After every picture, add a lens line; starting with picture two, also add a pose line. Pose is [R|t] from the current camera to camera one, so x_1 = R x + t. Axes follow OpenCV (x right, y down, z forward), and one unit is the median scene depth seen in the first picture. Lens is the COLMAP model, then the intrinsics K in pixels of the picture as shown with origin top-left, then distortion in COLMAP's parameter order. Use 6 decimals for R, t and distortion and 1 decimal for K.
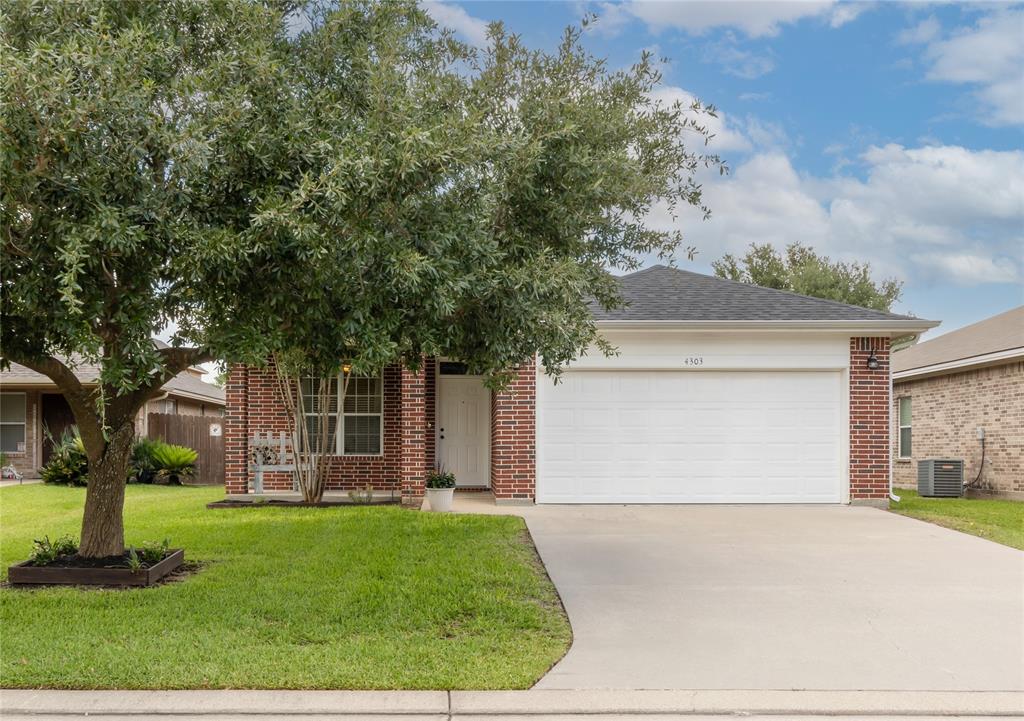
lens RADIAL K [[1458.0, 0, 513.0], [0, 1458.0, 361.4], [0, 0, 1]] dist [-0.017389, 0.000000]
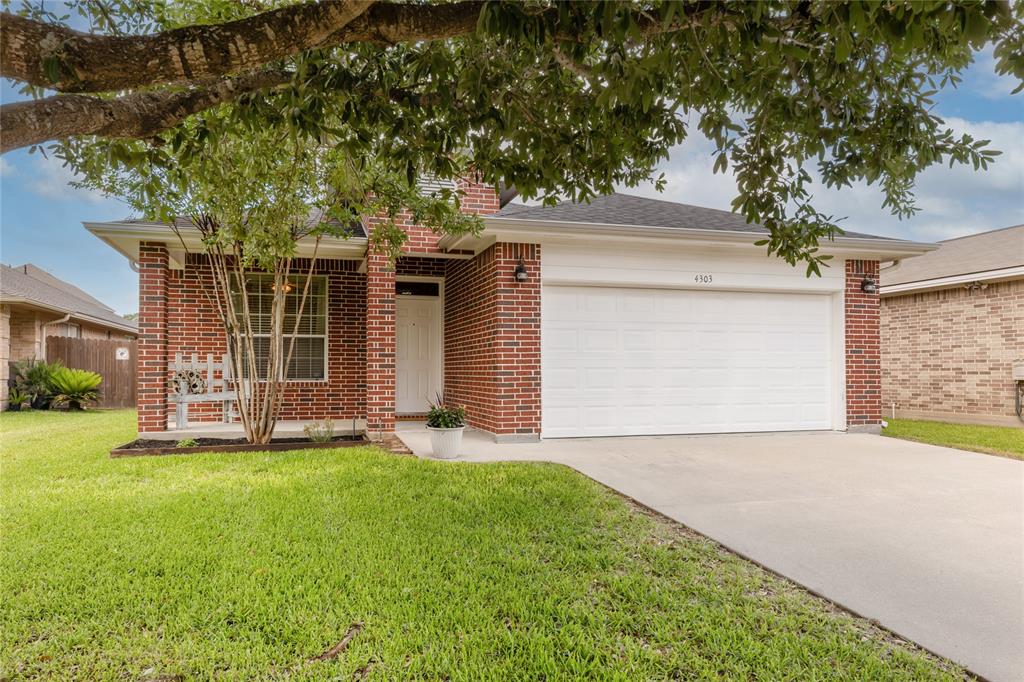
lens RADIAL K [[740.3, 0, 508.3], [0, 740.3, 344.3], [0, 0, 1]] dist [0.006697, -0.007520]
pose [[0.960515, 0.008361, 0.278102, -0.115173], [-0.016209, 0.999532, 0.025930, 0.029141], [-0.277755, -0.029414, 0.960201, 0.552510]]
